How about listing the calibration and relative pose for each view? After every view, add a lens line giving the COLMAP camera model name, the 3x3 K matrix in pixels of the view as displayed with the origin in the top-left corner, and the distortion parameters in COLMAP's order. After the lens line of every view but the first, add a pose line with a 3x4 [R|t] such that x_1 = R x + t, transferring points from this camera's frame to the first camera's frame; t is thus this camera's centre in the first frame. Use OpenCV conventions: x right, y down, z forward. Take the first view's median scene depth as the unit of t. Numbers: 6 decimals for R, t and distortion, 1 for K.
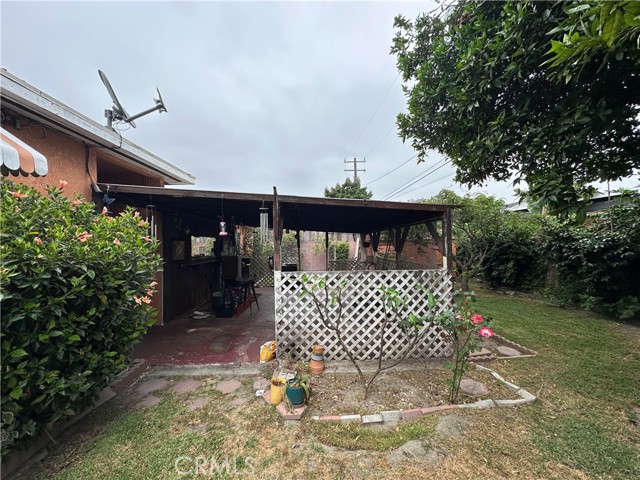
lens RADIAL K [[253.7, 0, 318.9], [0, 253.7, 242.0], [0, 0, 1]] dist [-0.005504, 0.001480]
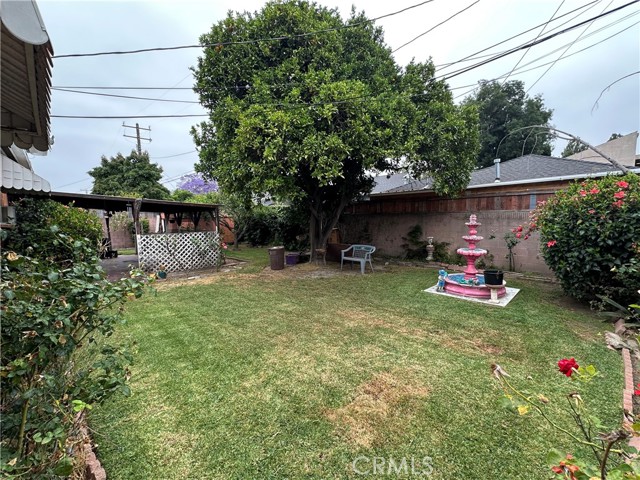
lens RADIAL K [[279.7, 0, 318.7], [0, 279.7, 239.0], [0, 0, 1]] dist [0.000830, 0.000124]
pose [[0.742778, -0.054871, 0.667286, -0.559403], [0.002726, 0.996876, 0.078939, -0.028421], [-0.669532, -0.056815, 0.740607, -1.610584]]
